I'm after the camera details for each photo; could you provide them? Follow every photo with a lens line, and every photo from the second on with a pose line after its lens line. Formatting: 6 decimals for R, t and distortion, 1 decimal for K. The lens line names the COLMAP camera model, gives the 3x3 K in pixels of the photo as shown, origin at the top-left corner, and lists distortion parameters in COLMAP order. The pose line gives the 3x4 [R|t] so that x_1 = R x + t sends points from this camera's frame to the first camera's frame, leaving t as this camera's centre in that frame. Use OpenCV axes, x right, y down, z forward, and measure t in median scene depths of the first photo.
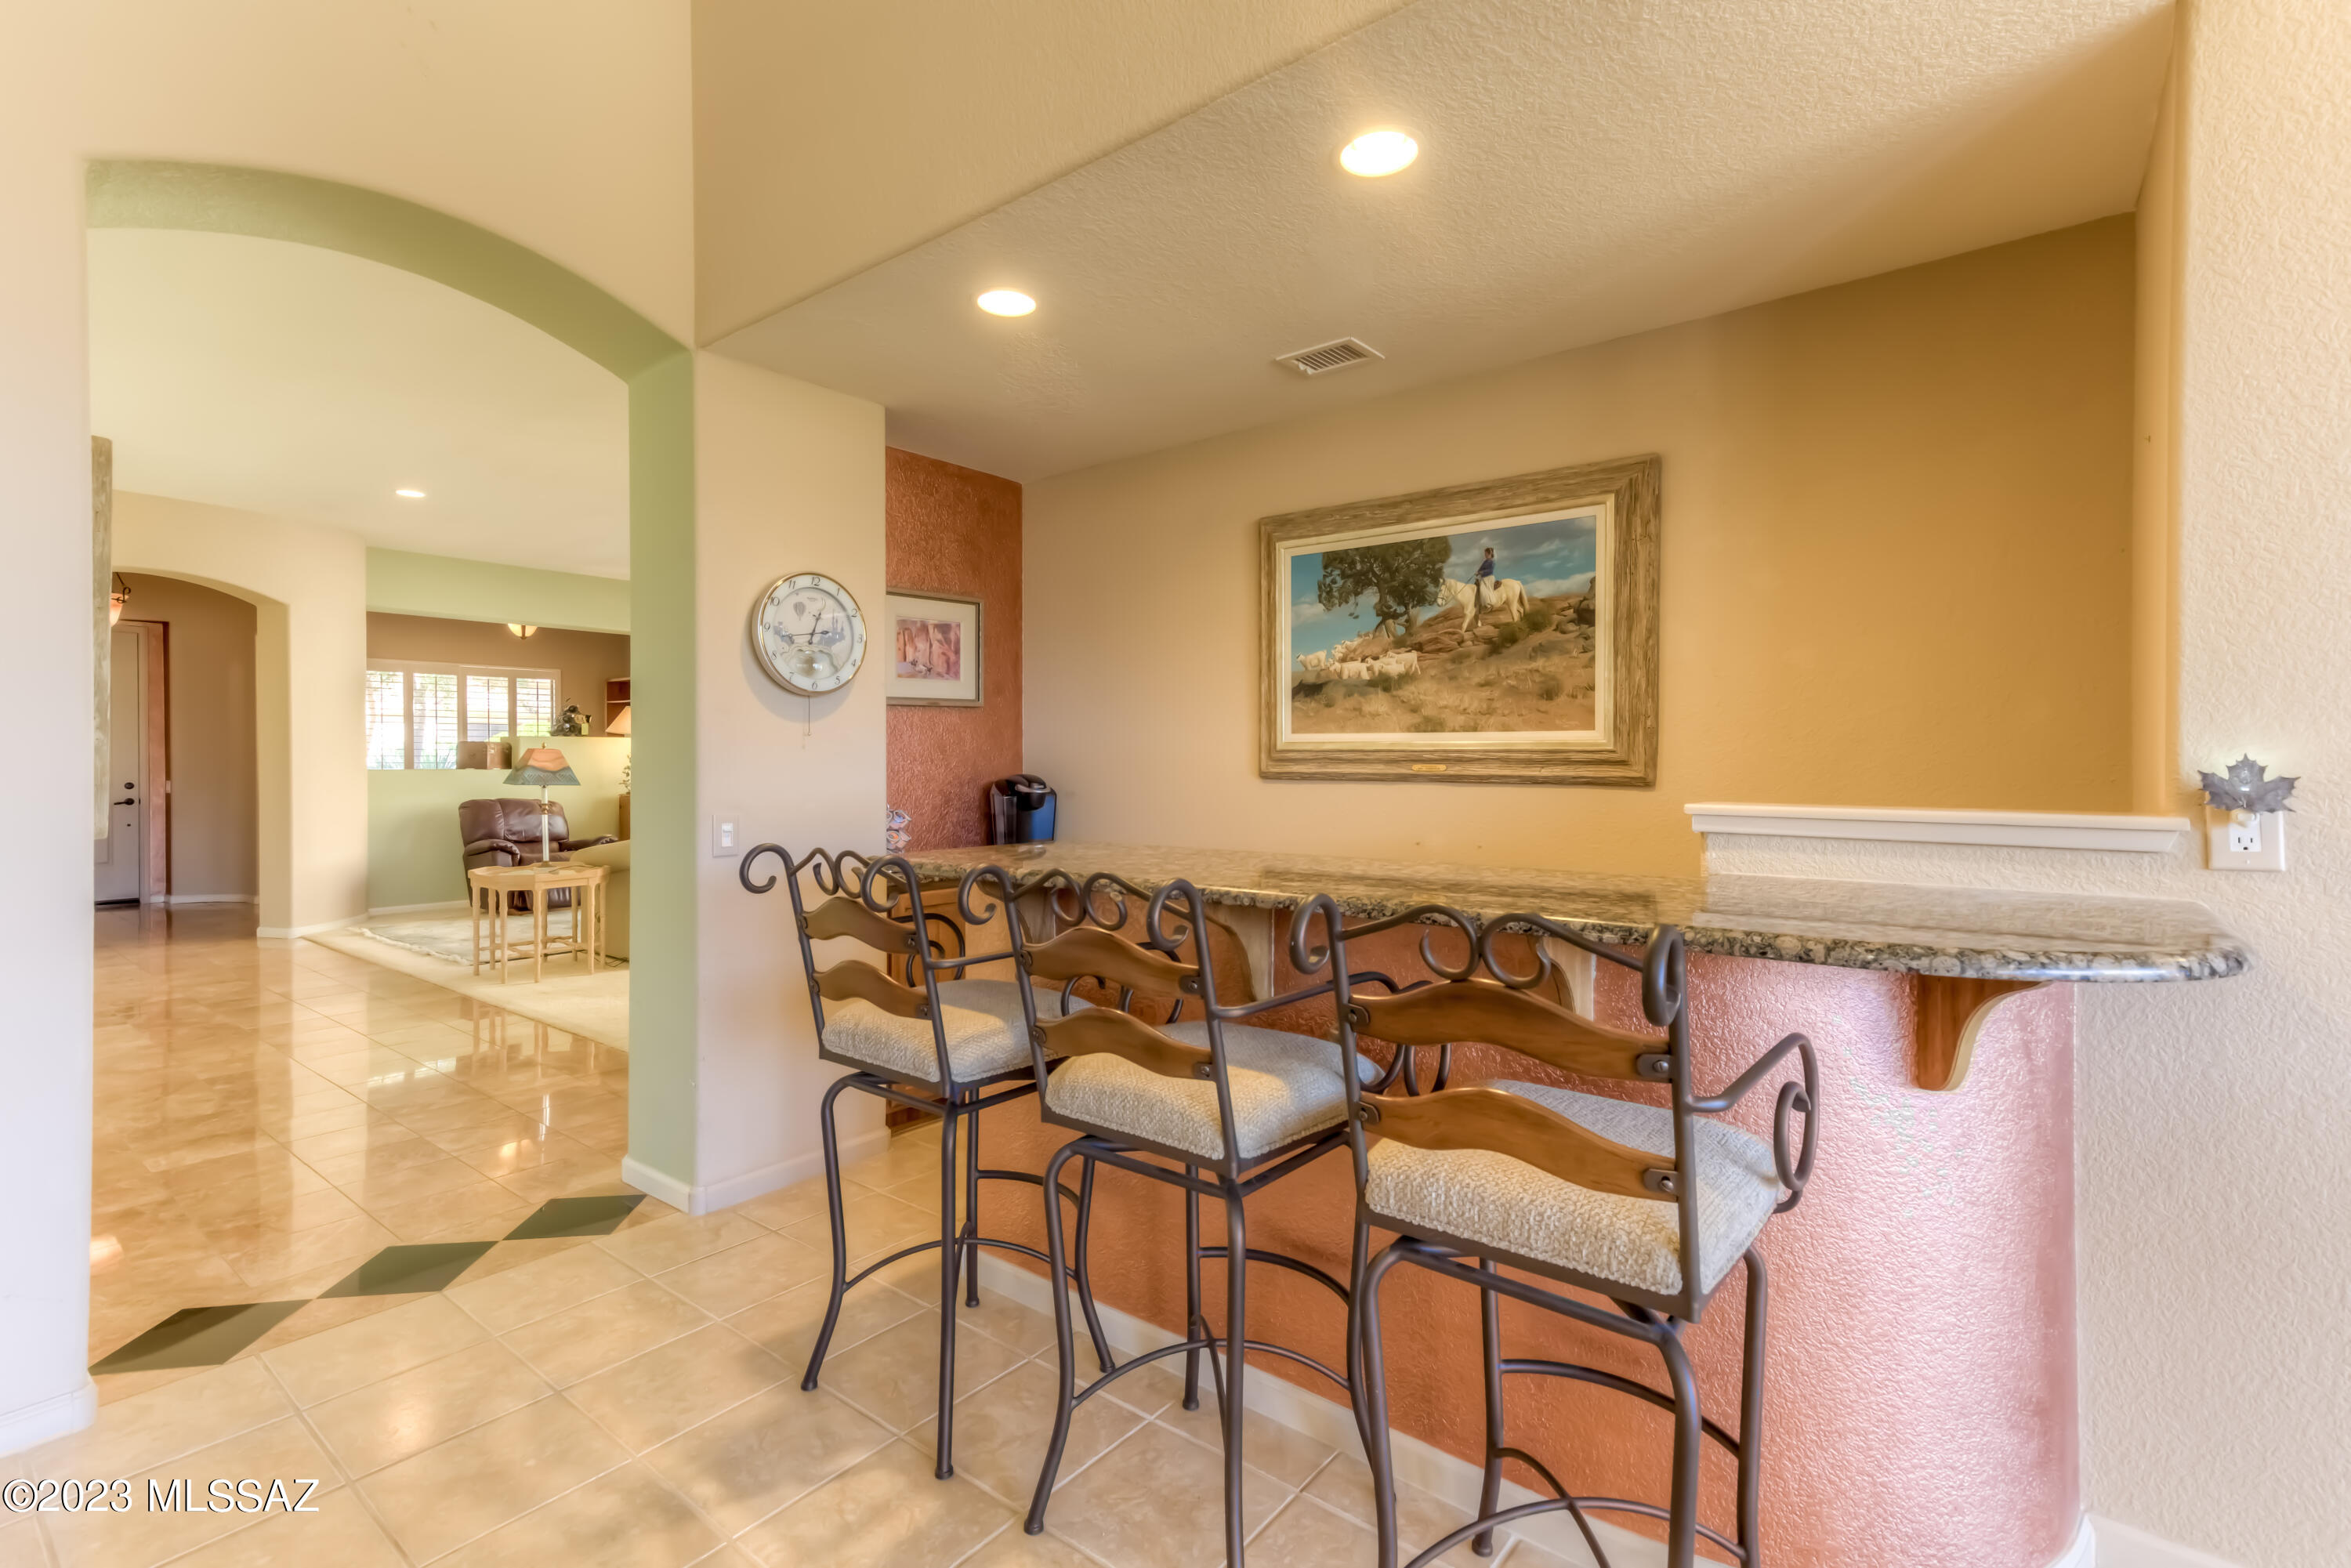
lens RADIAL K [[1081.8, 0, 1169.3], [0, 1081.8, 768.9], [0, 0, 1]] dist [0.001523, 0.002470]
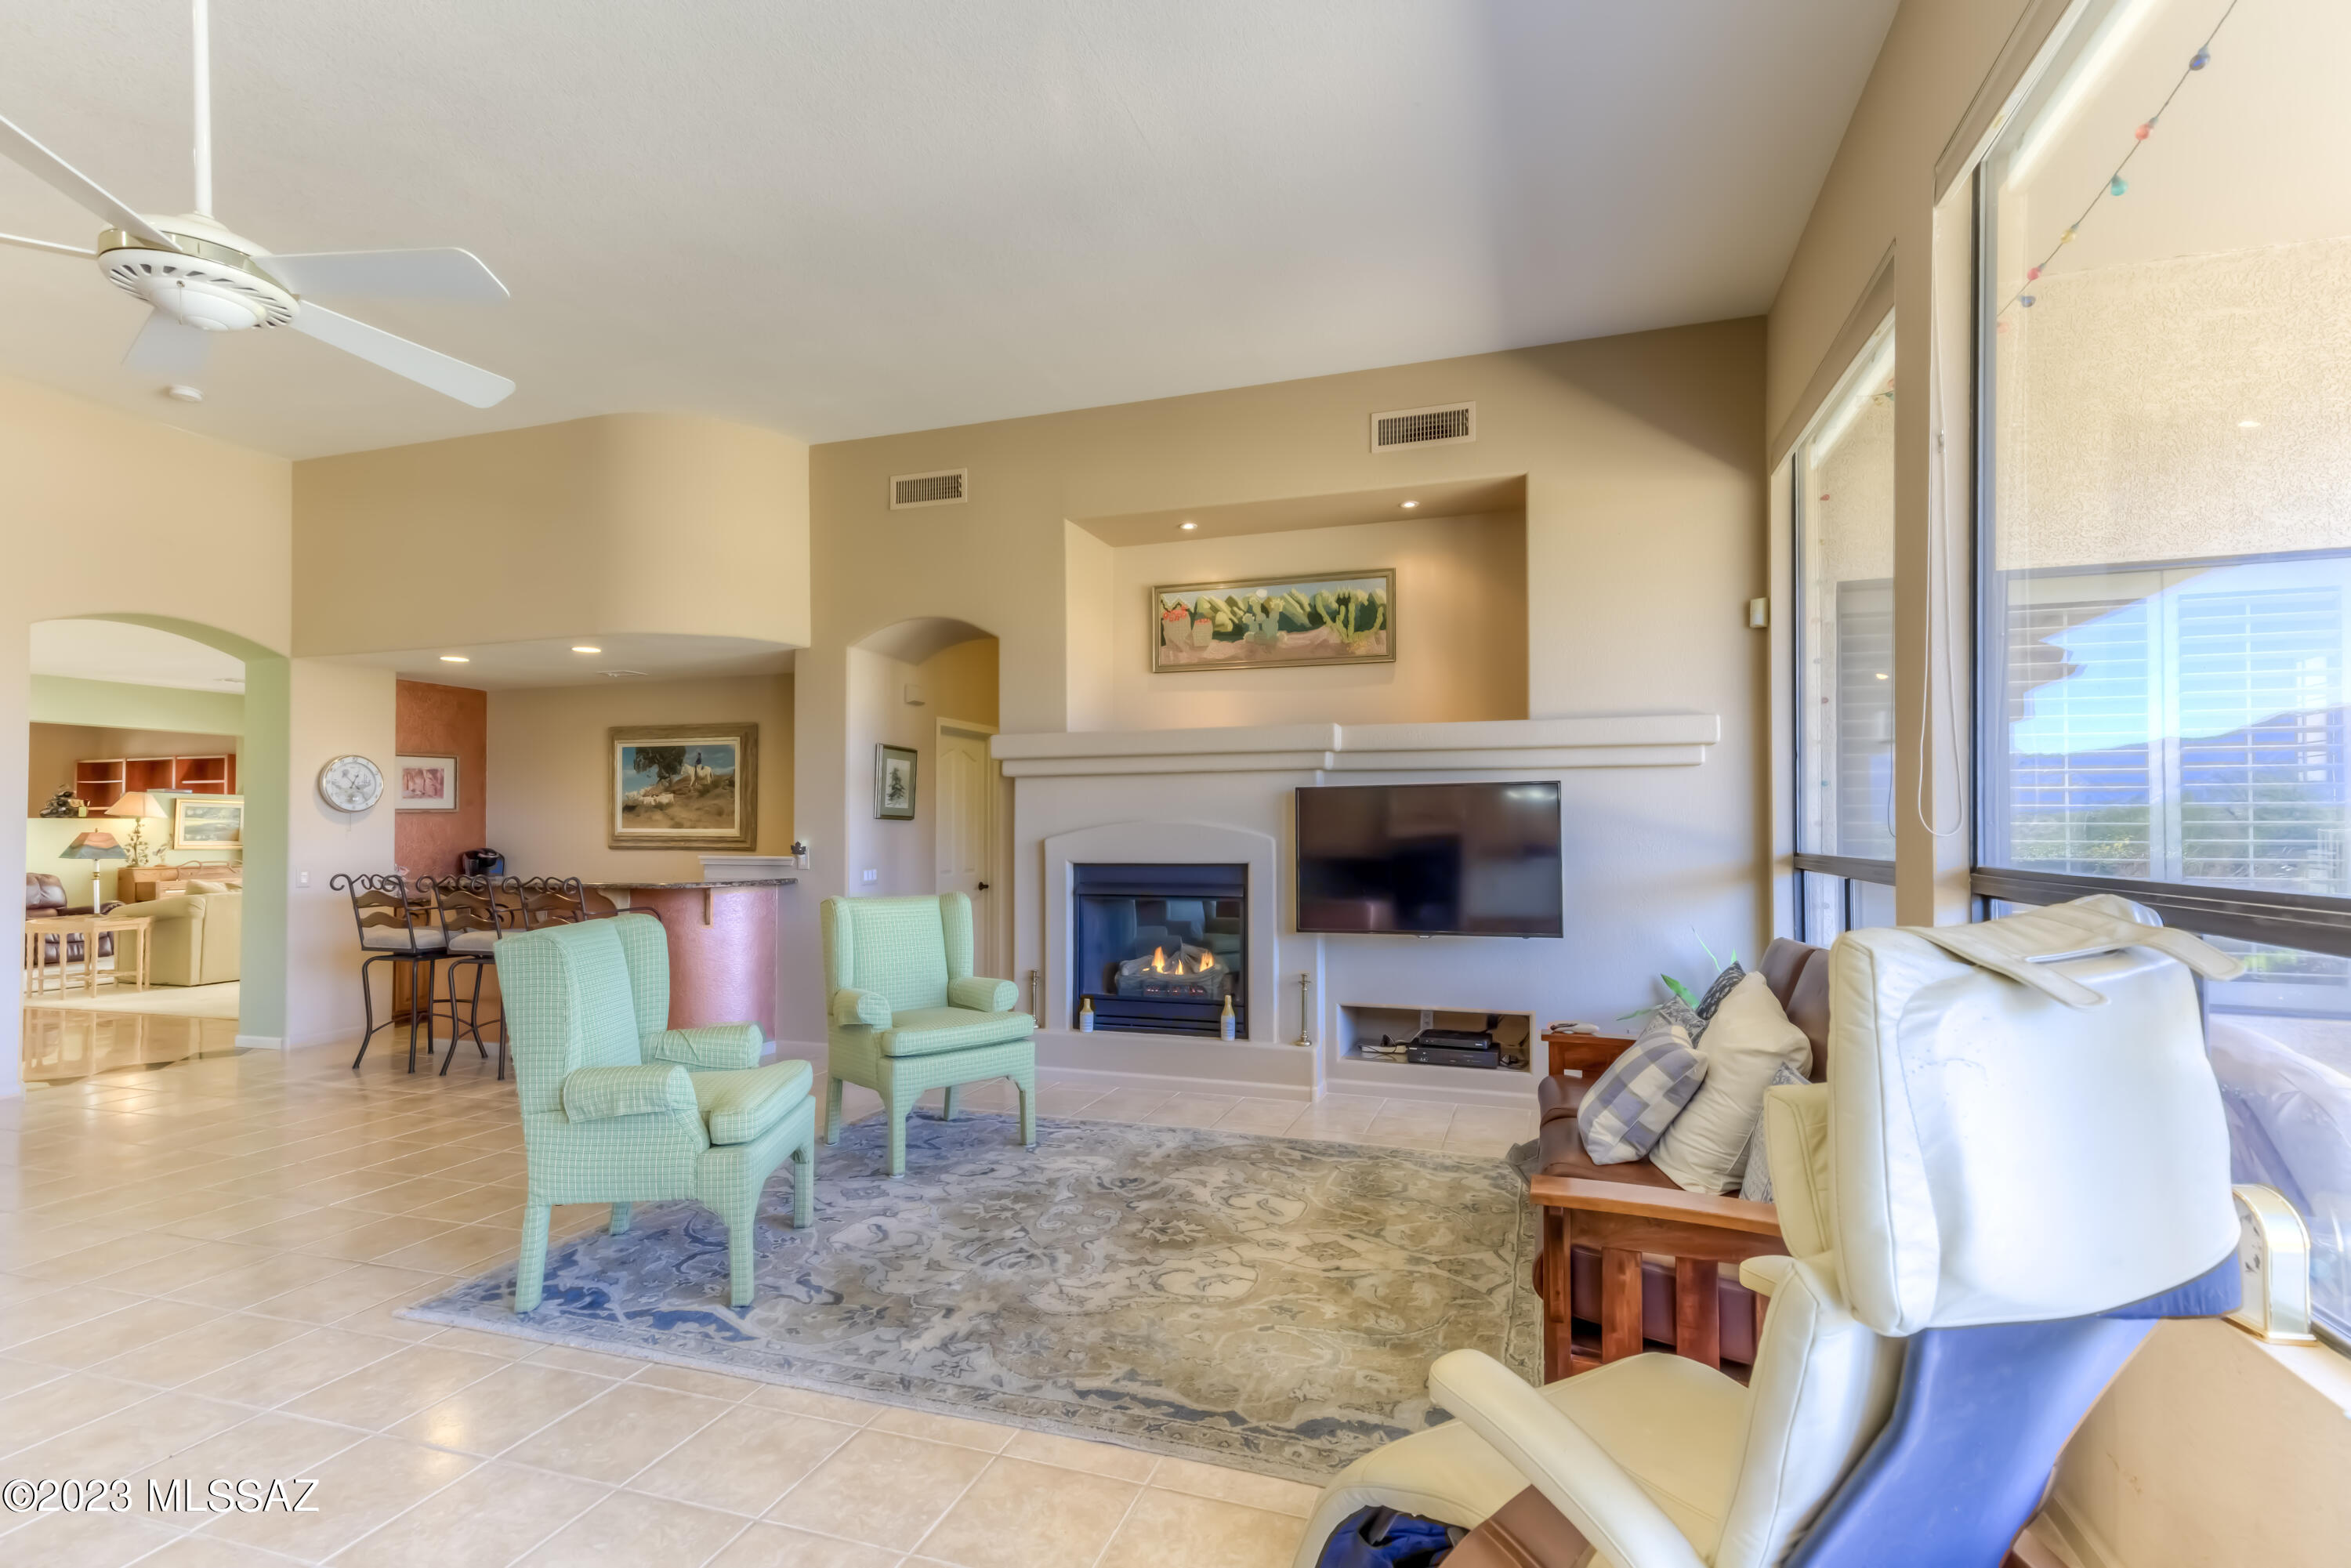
lens RADIAL K [[1081.8, 0, 1218.9], [0, 1081.8, 811.6], [0, 0, 1]] dist [0.001523, 0.002470]
pose [[0.926259, 0.004286, 0.376863, 0.365420], [0.005174, 0.999696, -0.024086, -0.006876], [-0.376851, 0.024260, 0.925956, -1.326226]]
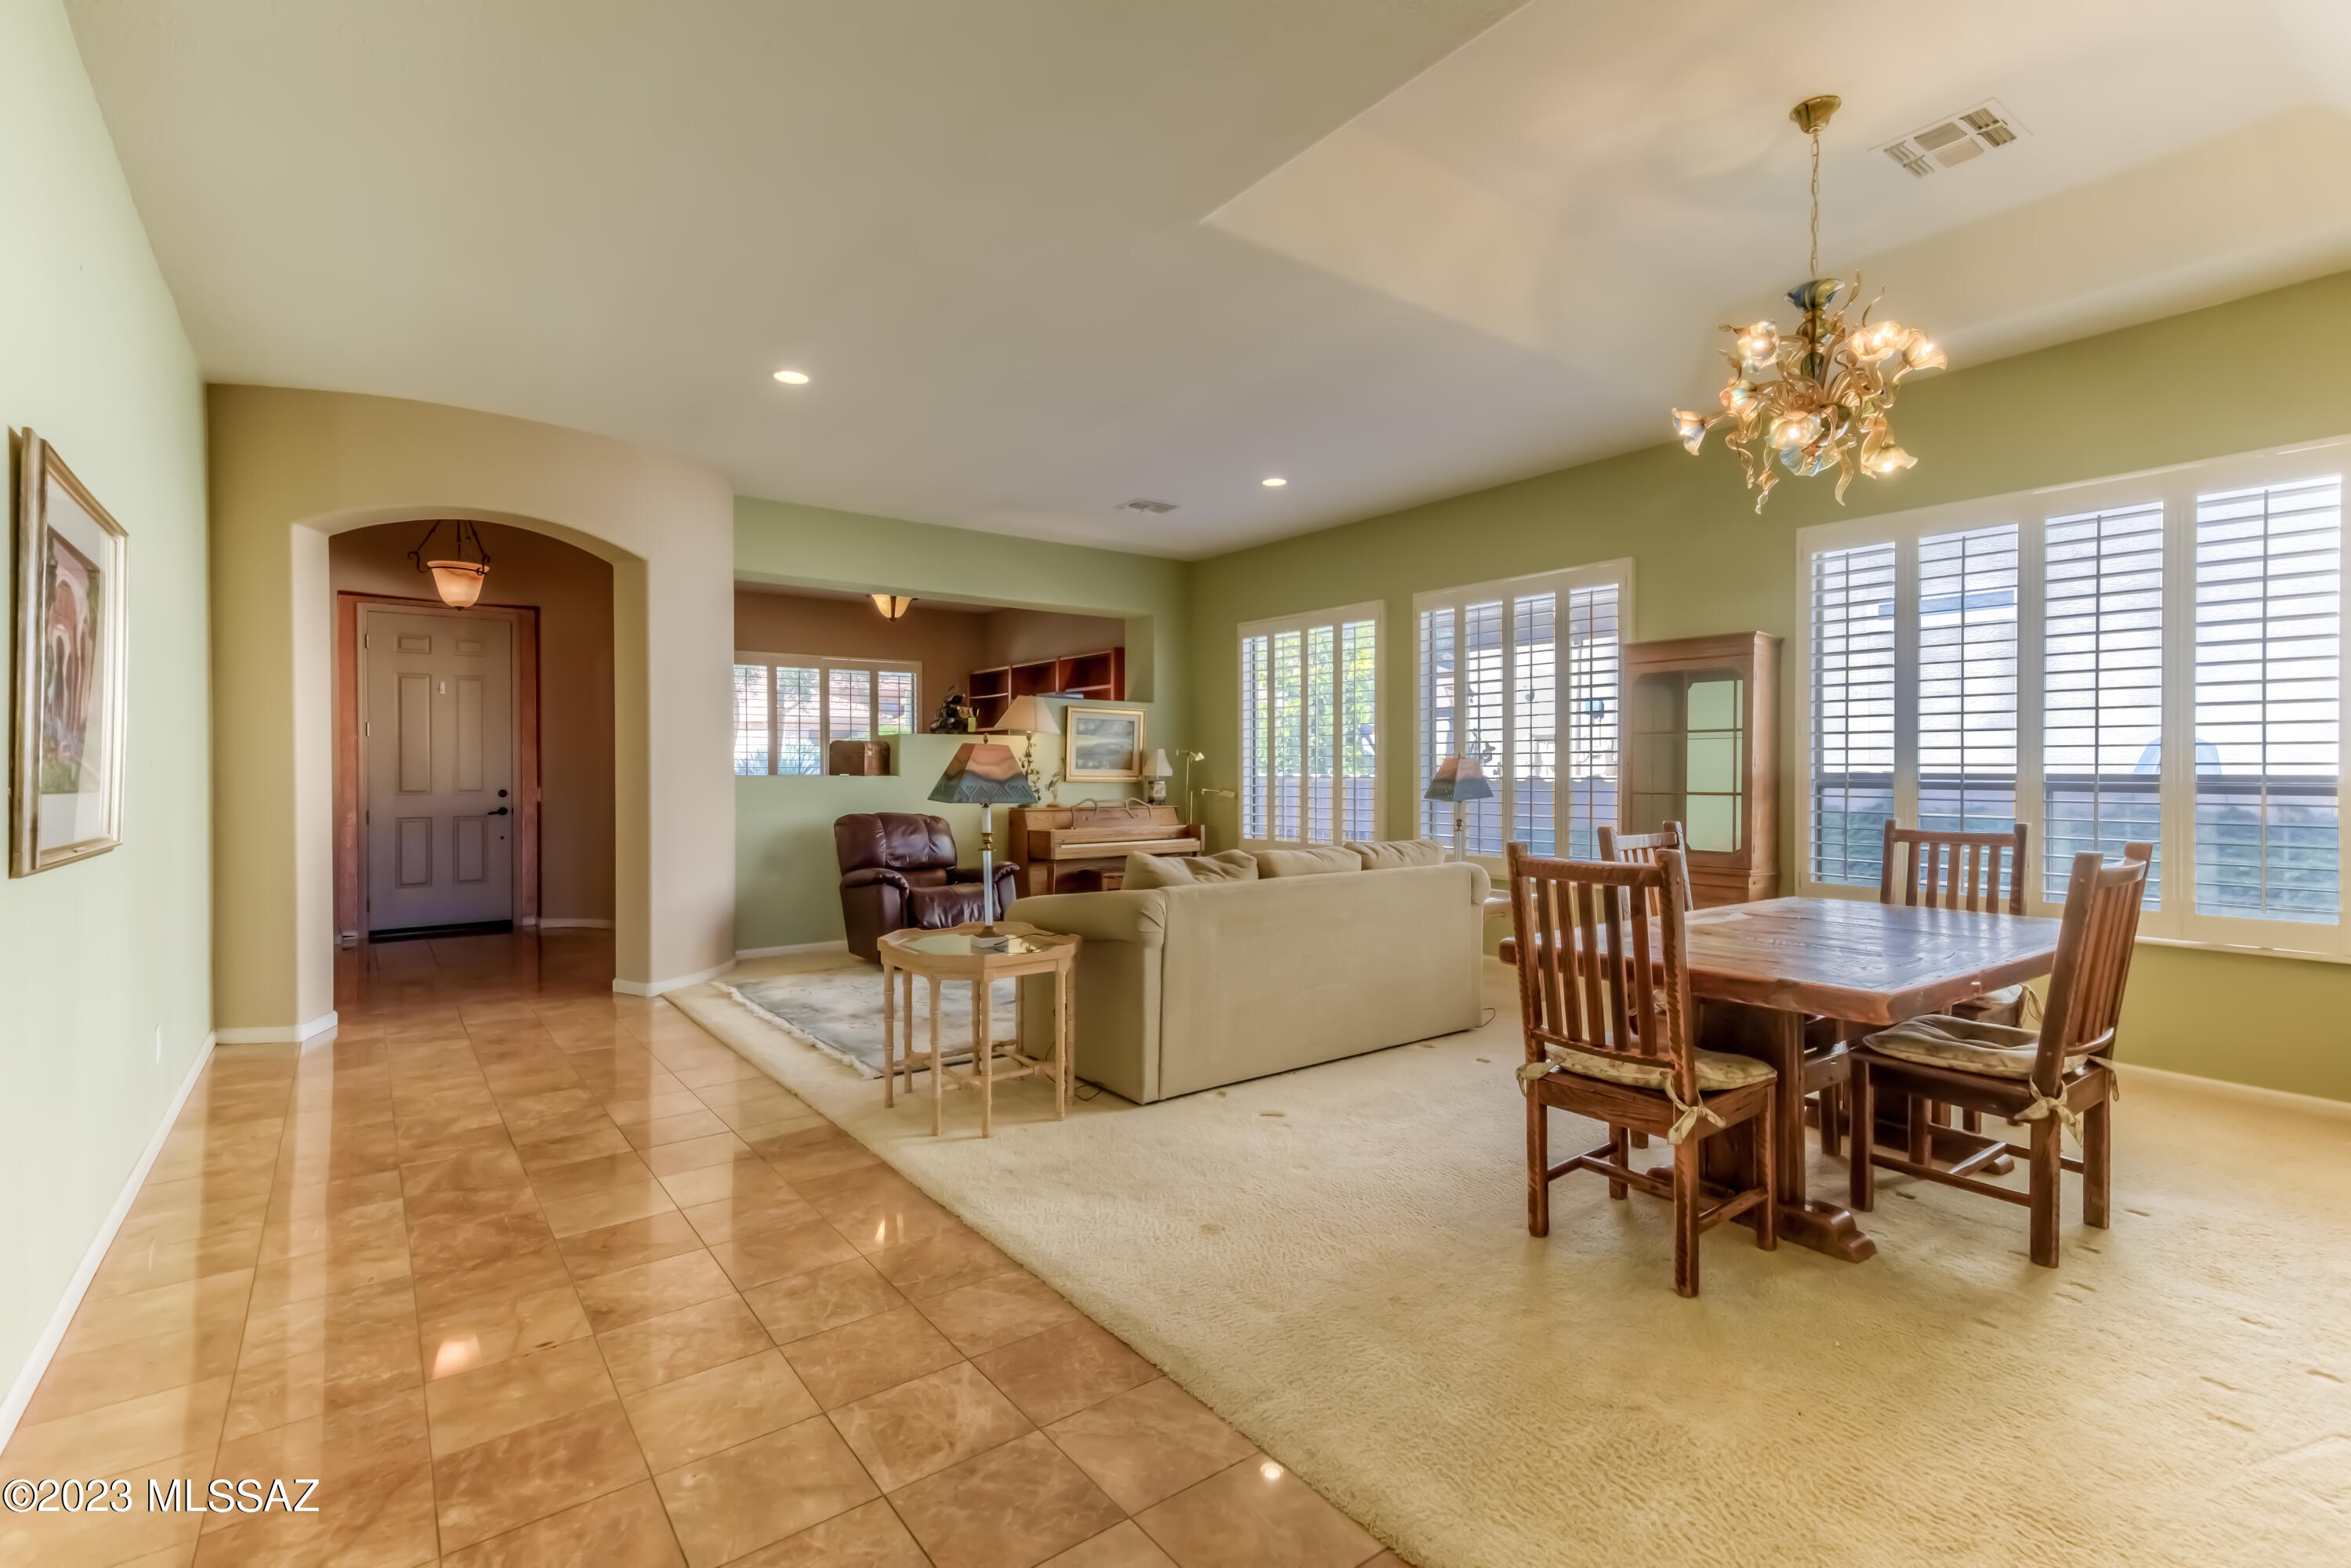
lens RADIAL K [[1081.8, 0, 1159.1], [0, 1081.8, 775.2], [0, 0, 1]] dist [0.001523, 0.002470]
pose [[0.967045, 0.002095, -0.254597, -0.516883], [-0.002118, 0.999998, 0.000185, -0.001408], [0.254597, 0.000361, 0.967047, 0.679575]]
